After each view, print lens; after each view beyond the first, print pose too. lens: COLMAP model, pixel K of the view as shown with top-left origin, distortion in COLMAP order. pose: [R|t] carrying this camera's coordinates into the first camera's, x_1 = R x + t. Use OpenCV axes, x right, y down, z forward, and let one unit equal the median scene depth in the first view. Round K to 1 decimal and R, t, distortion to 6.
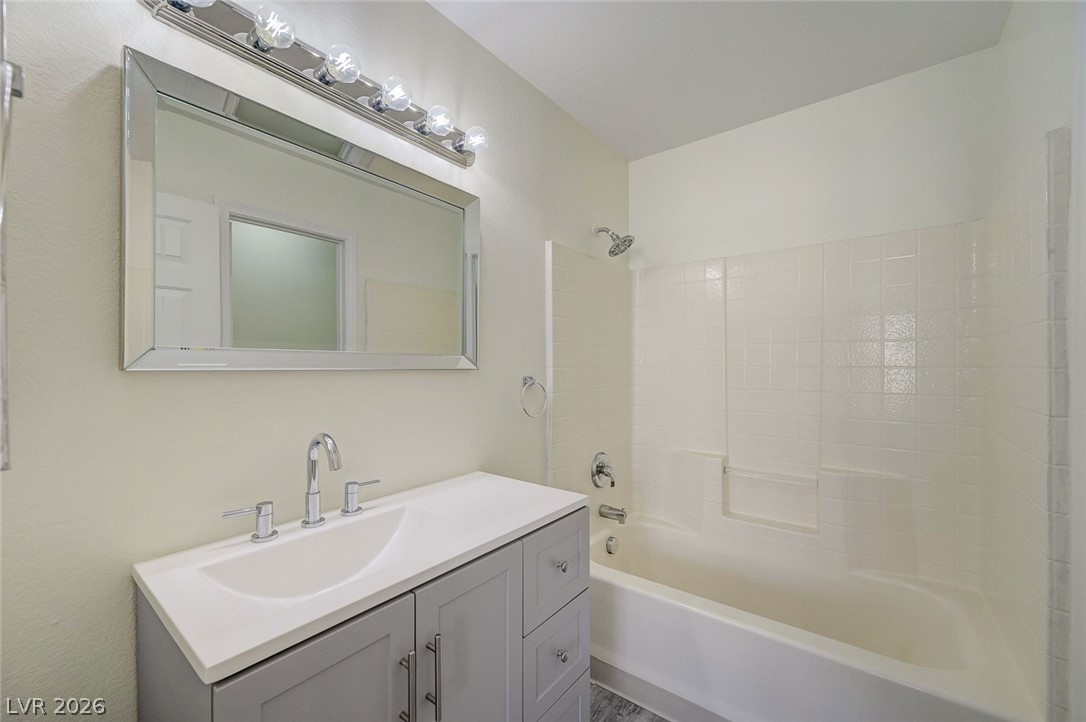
lens RADIAL K [[430.6, 0, 544.1], [0, 430.6, 364.1], [0, 0, 1]] dist [-0.000935, 0.000065]
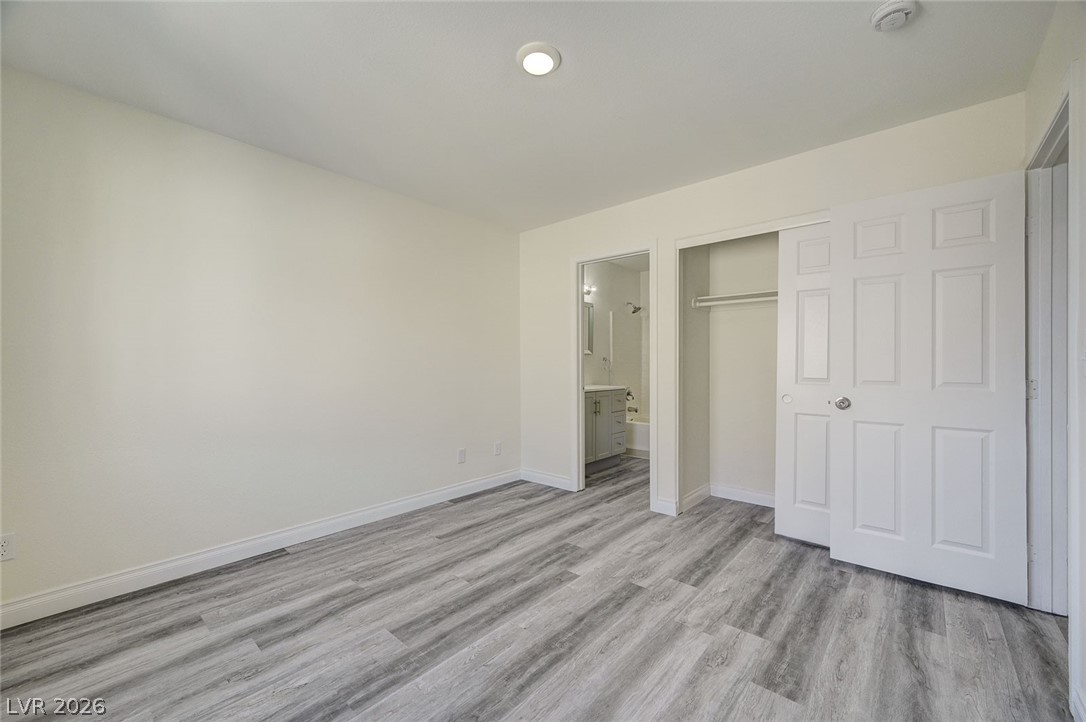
lens RADIAL K [[430.6, 0, 544.1], [0, 430.6, 364.1], [0, 0, 1]] dist [-0.000935, 0.000065]
pose [[0.998457, 0.004605, -0.055343, -0.279515], [-0.004660, 0.999989, -0.000870, 0.076409], [0.055338, 0.001127, 0.998467, -1.933368]]
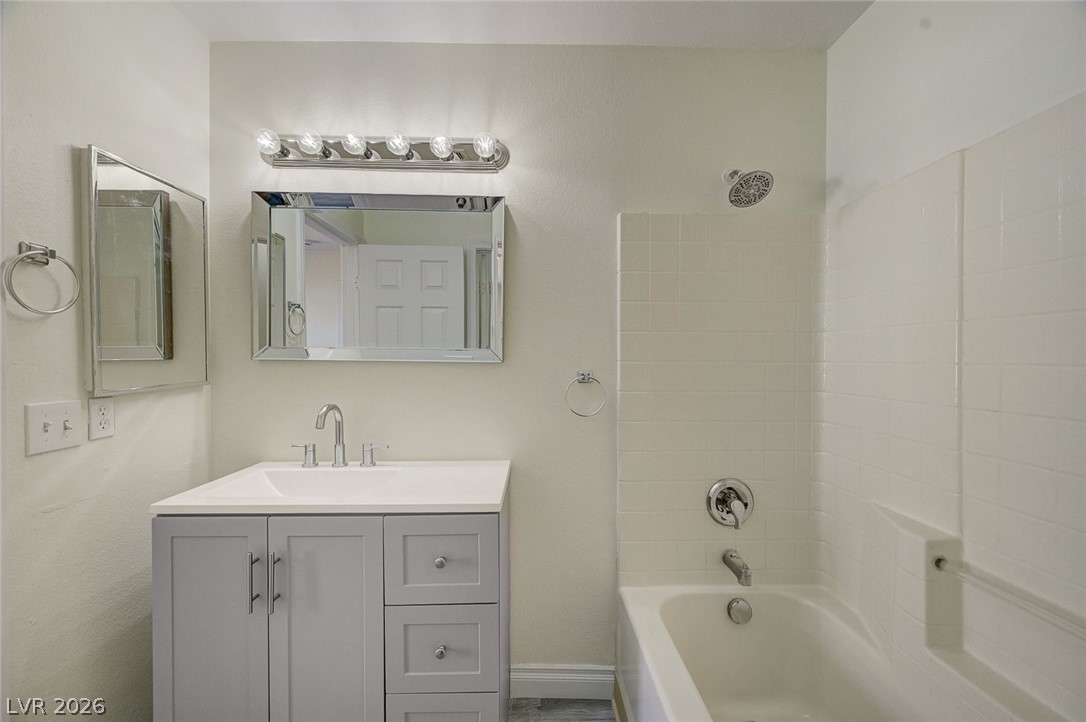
lens RADIAL K [[433.1, 0, 543.6], [0, 433.1, 358.8], [0, 0, 1]] dist [0.000131, 0.000033]
pose [[0.631880, 0.004940, -0.775050, 0.583834], [-0.003172, 0.999988, 0.003788, -0.000704], [0.775059, 0.000064, 0.631888, 0.337190]]
